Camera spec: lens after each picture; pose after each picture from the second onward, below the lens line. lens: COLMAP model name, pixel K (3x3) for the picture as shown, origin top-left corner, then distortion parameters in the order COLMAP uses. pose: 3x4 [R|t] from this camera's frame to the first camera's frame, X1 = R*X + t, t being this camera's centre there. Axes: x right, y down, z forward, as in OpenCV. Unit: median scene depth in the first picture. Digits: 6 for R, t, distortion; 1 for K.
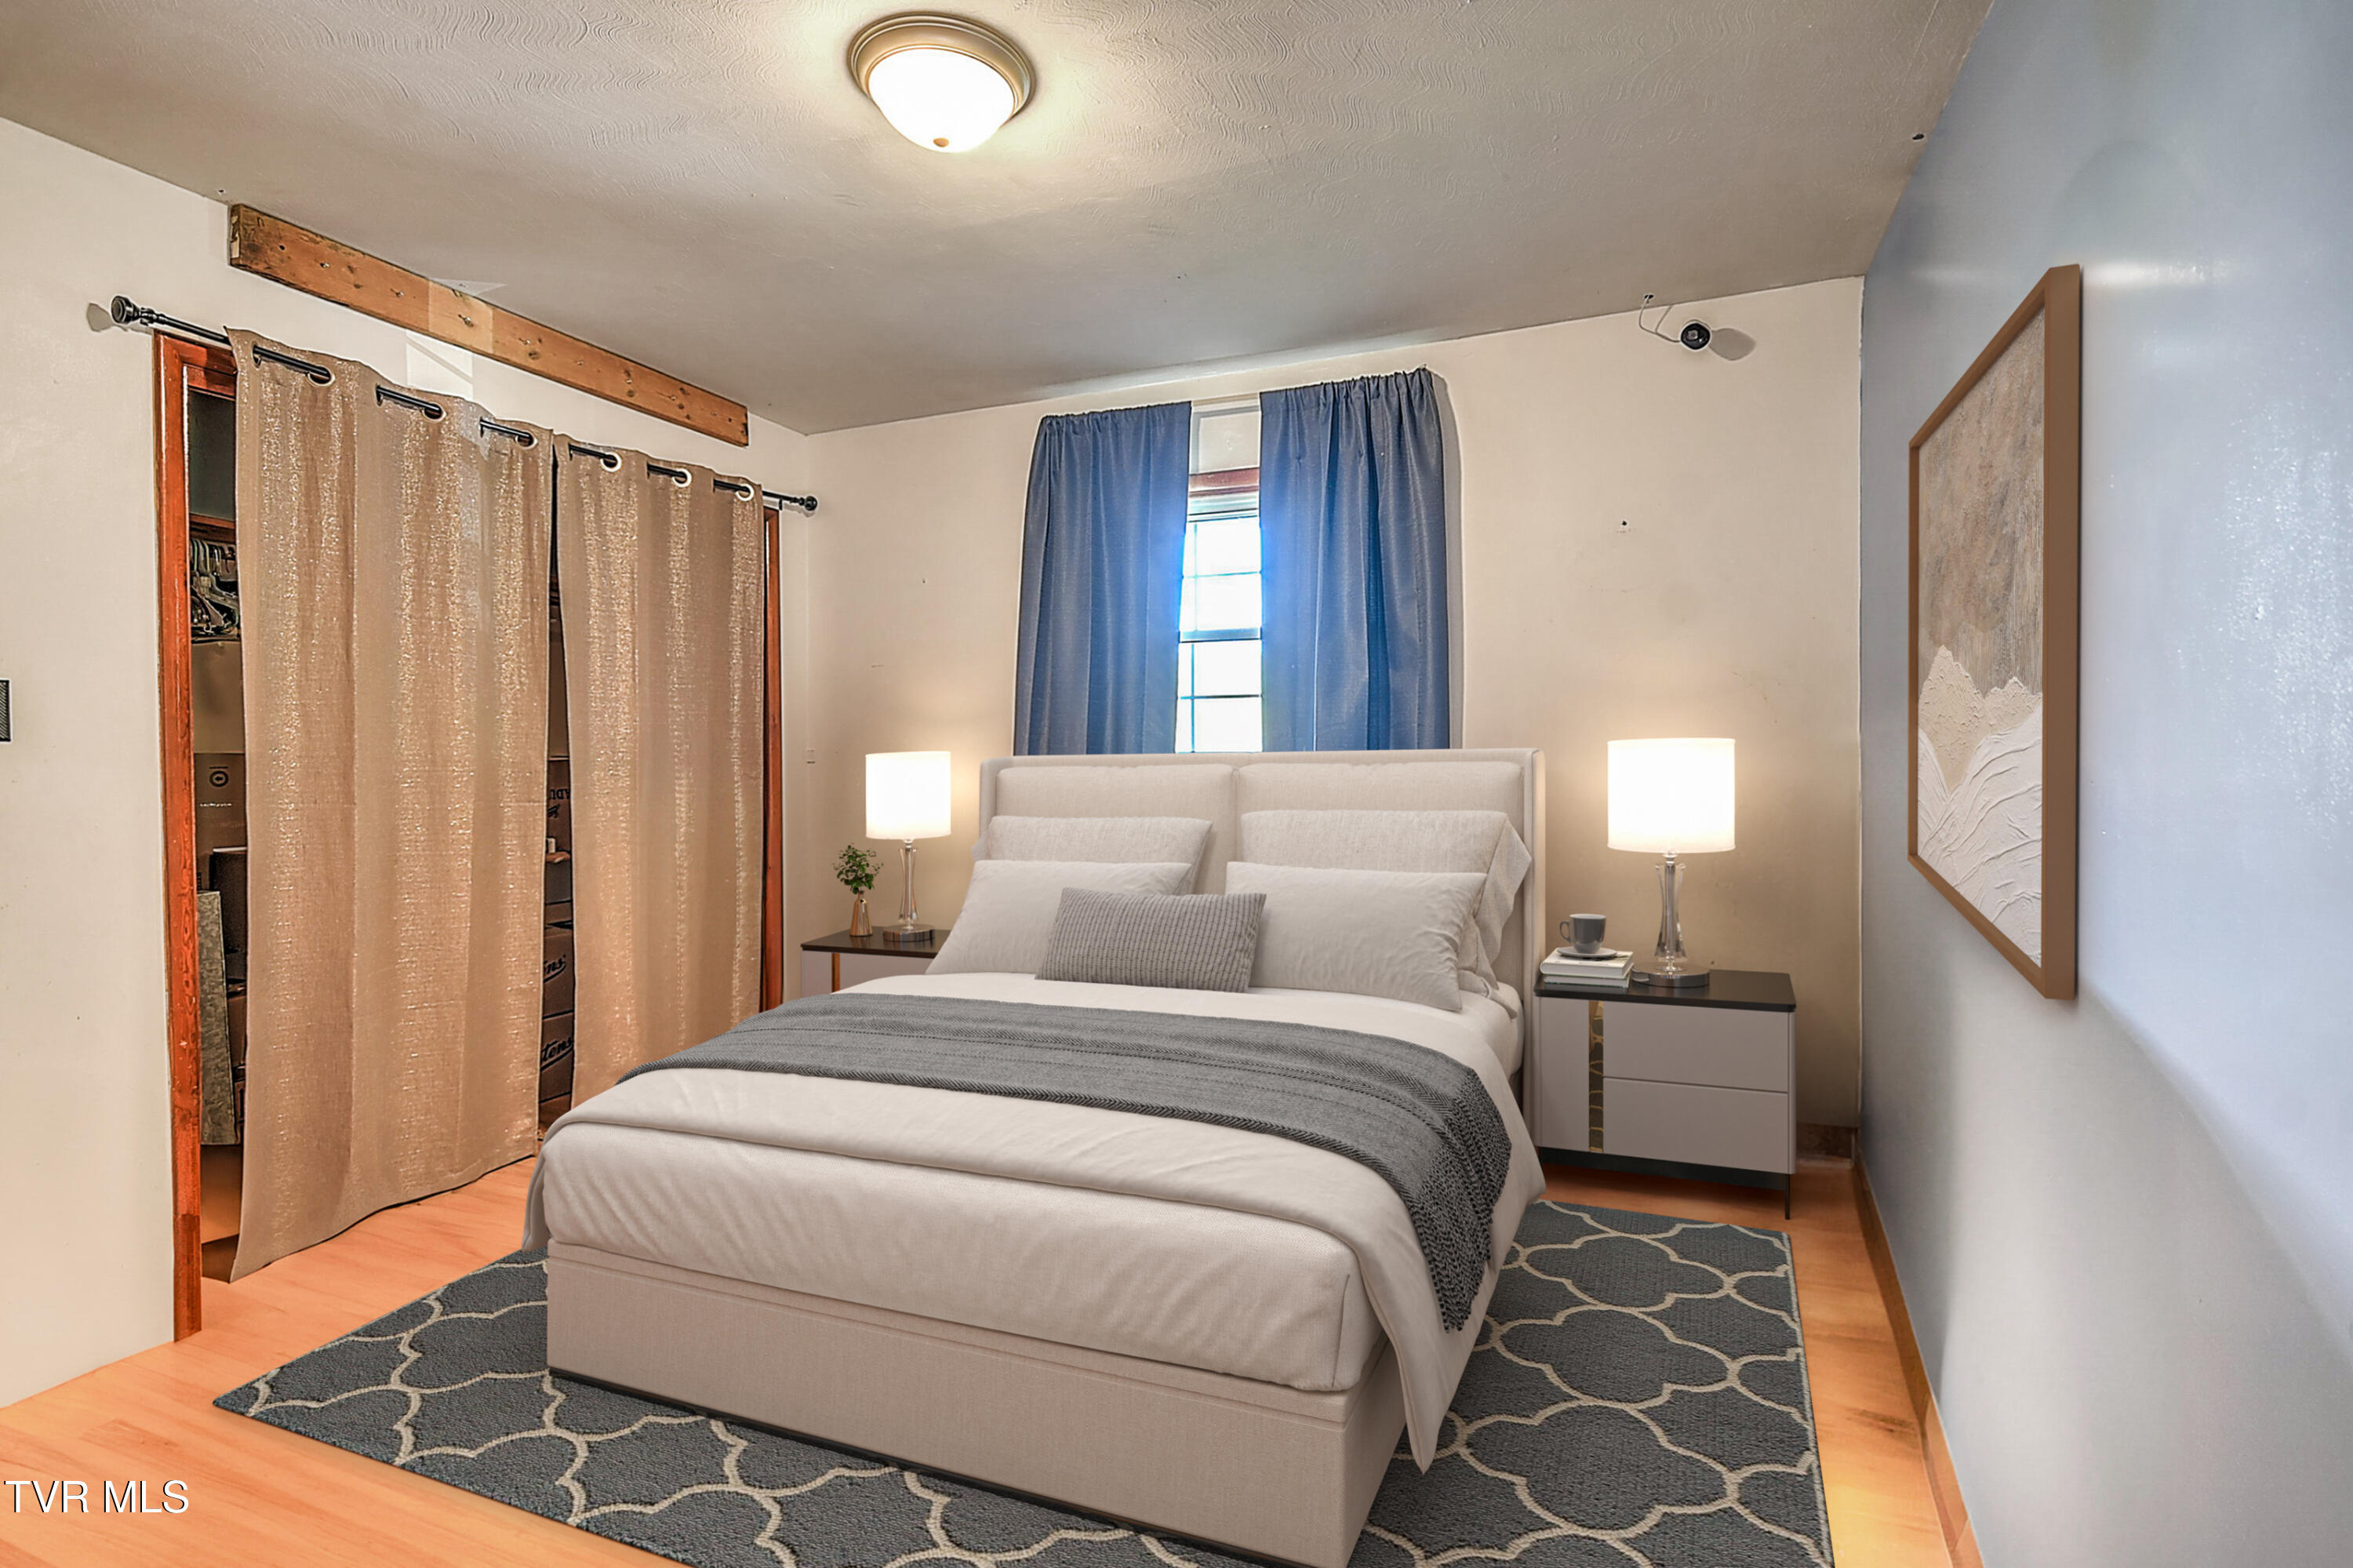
lens RADIAL K [[1064.0, 0, 1176.5], [0, 1064.0, 784.0], [0, 0, 1]] dist [0.018731, -0.015083]
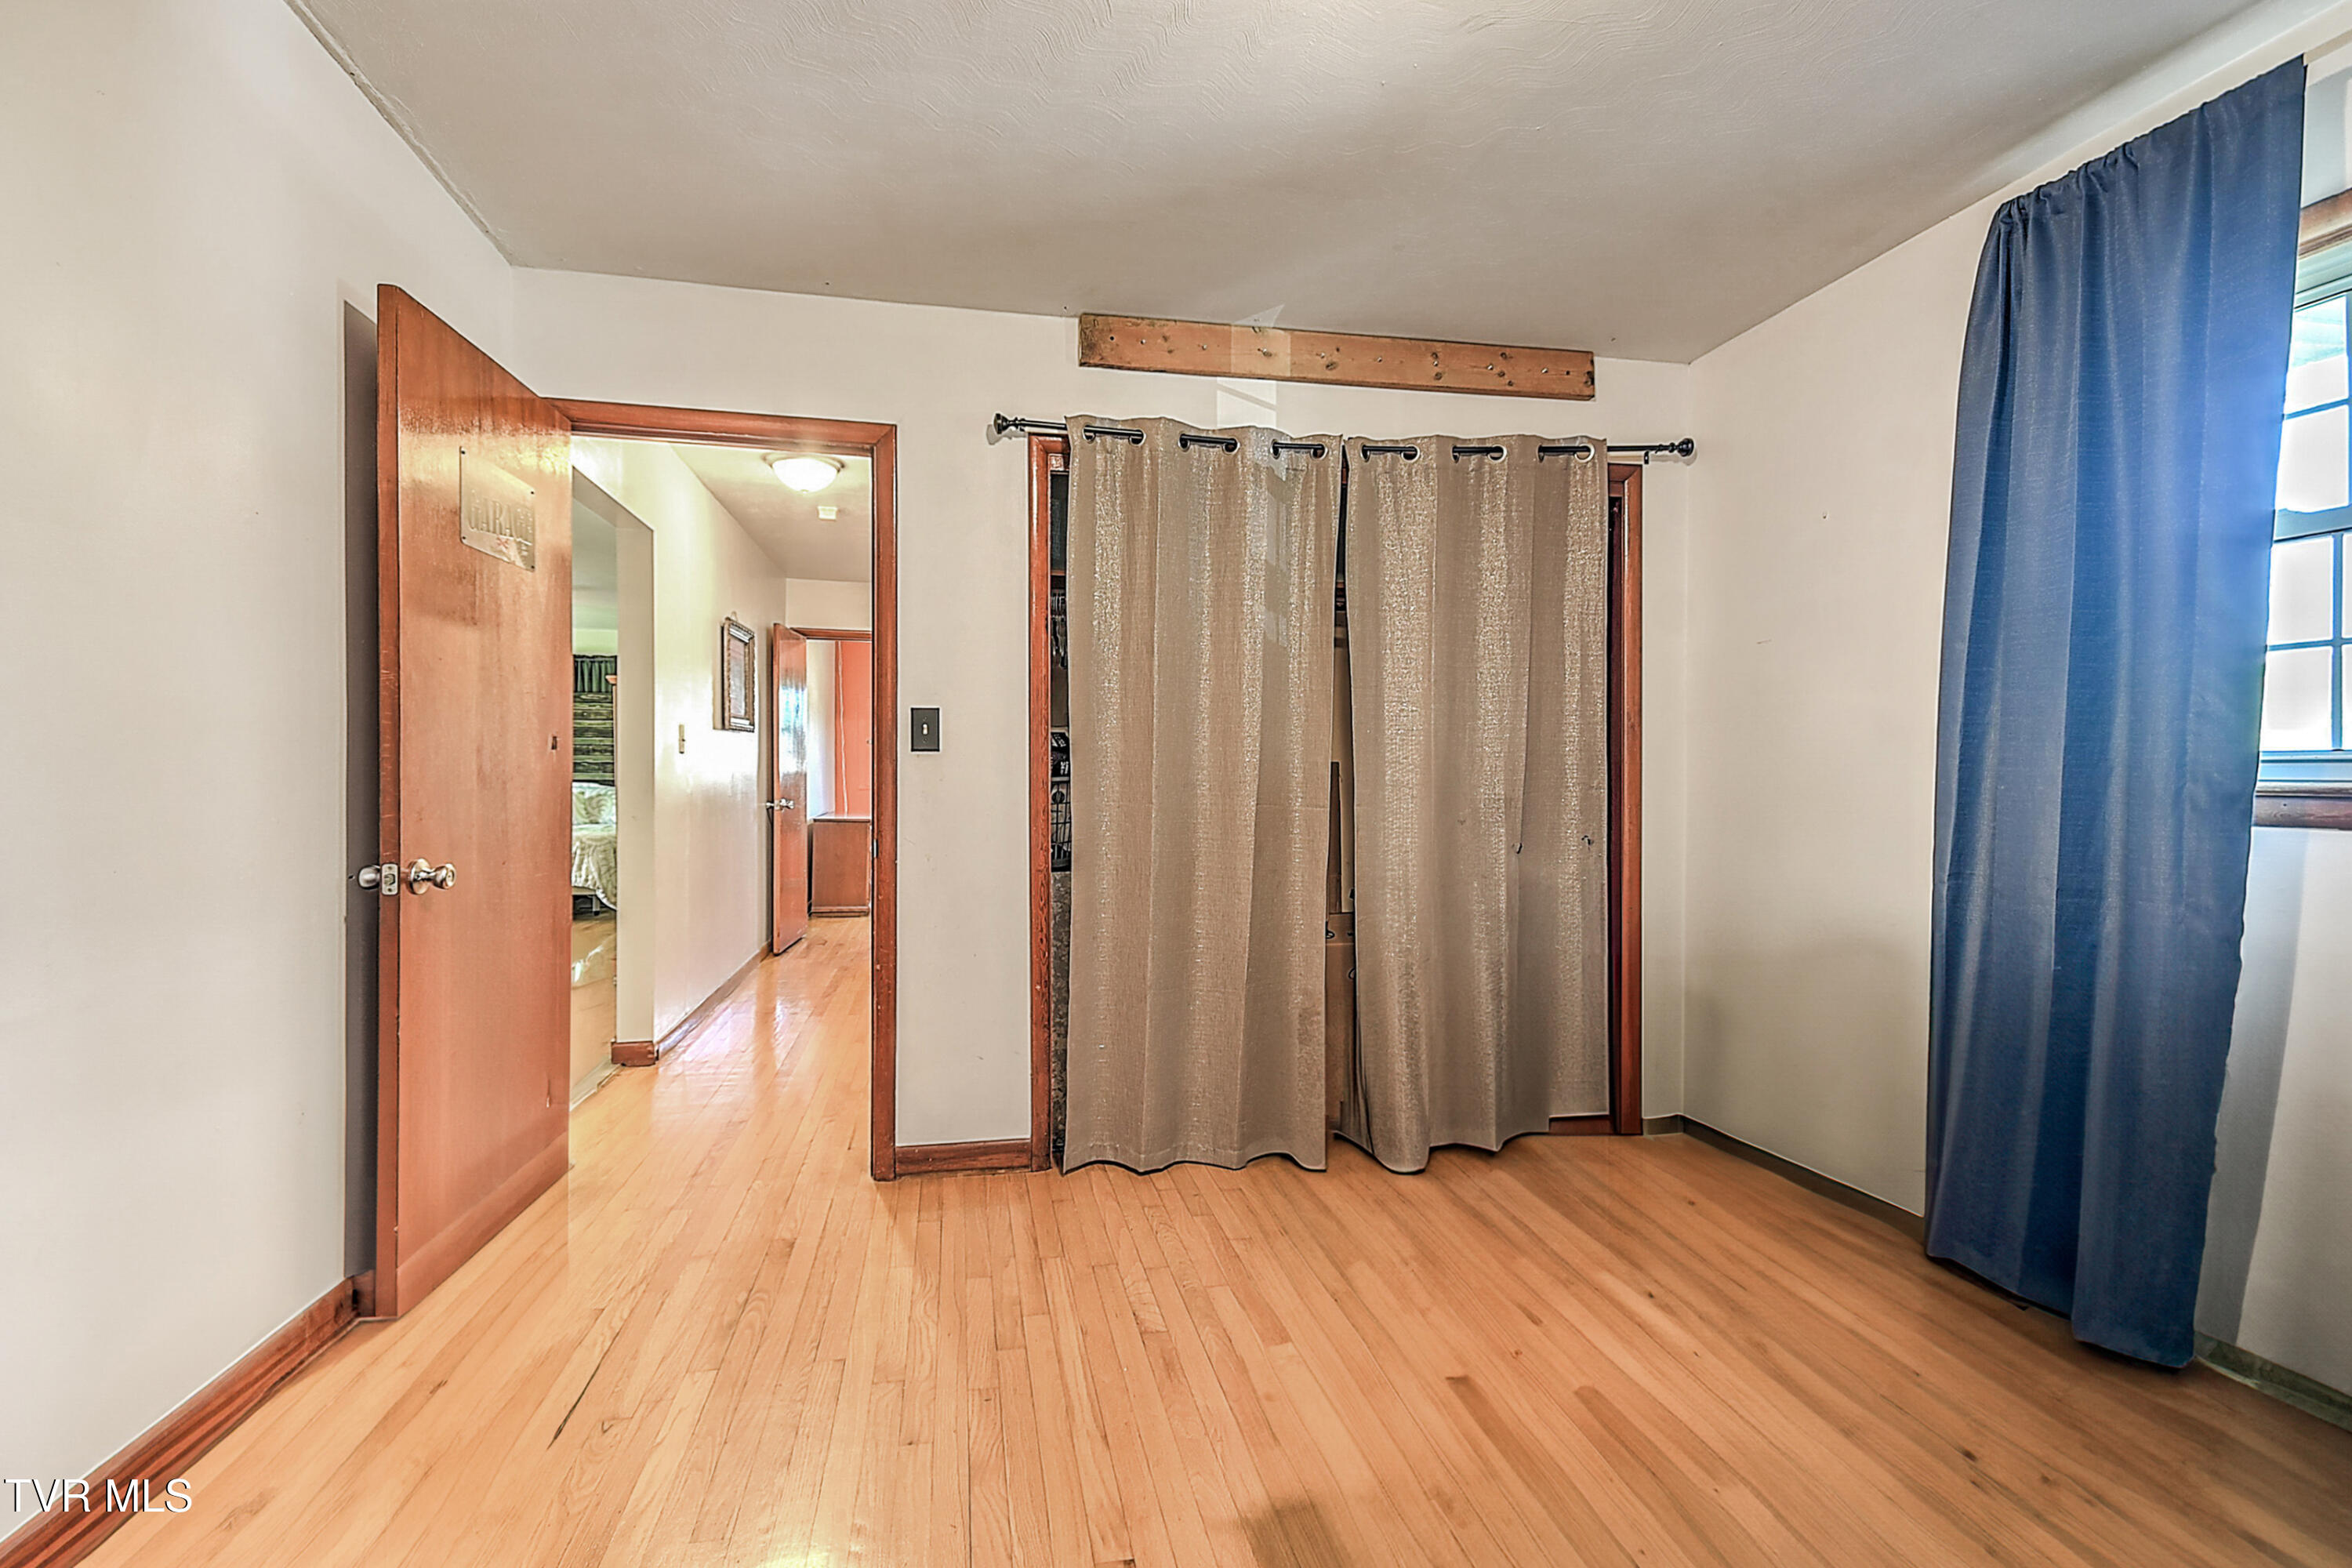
lens RADIAL K [[1063.5, 0, 1176.0], [0, 1063.5, 784.0], [0, 0, 1]] dist [0.018731, -0.015083]
pose [[0.540351, 0.017334, -0.841261, 0.174983], [-0.023563, 0.999707, 0.005463, -0.007172], [0.841110, 0.016871, 0.540601, 0.335023]]
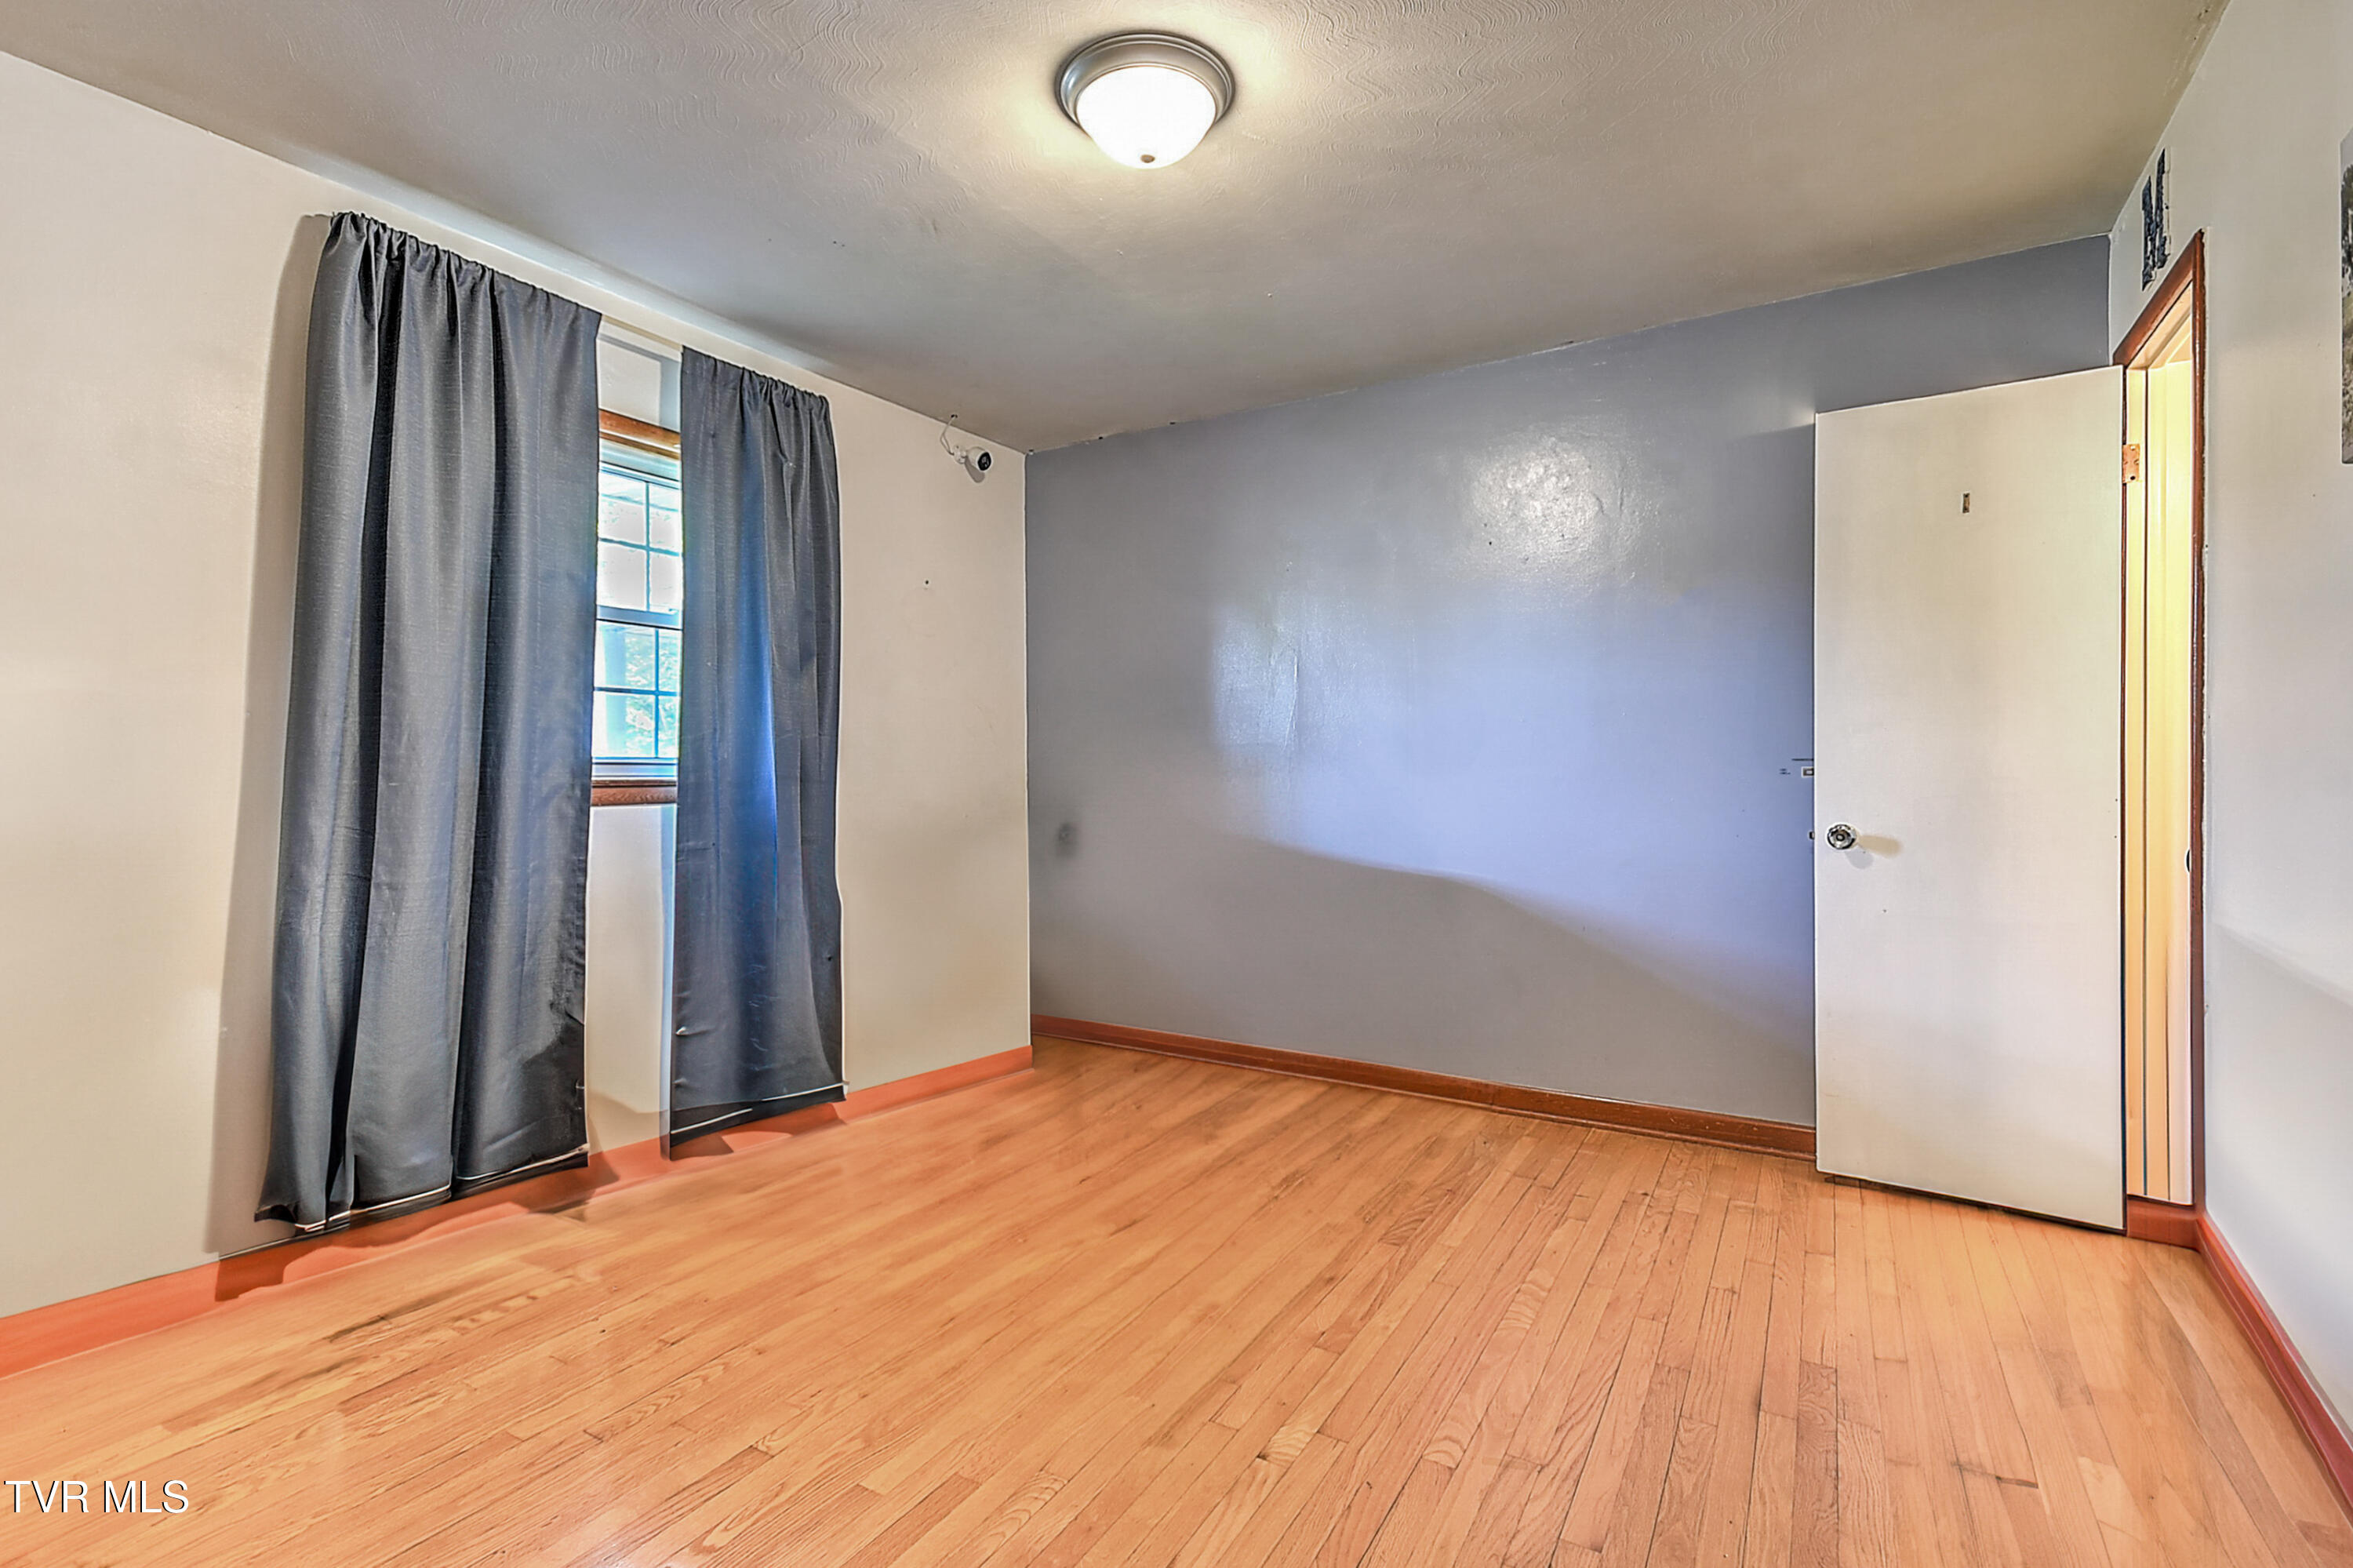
lens RADIAL K [[1064.0, 0, 1176.5], [0, 1064.0, 784.0], [0, 0, 1]] dist [0.018731, -0.015083]
pose [[0.174248, 0.001325, 0.984701, -0.815067], [0.018556, 0.999817, -0.004629, -0.000074], [-0.984527, 0.019079, 0.174191, 0.530347]]
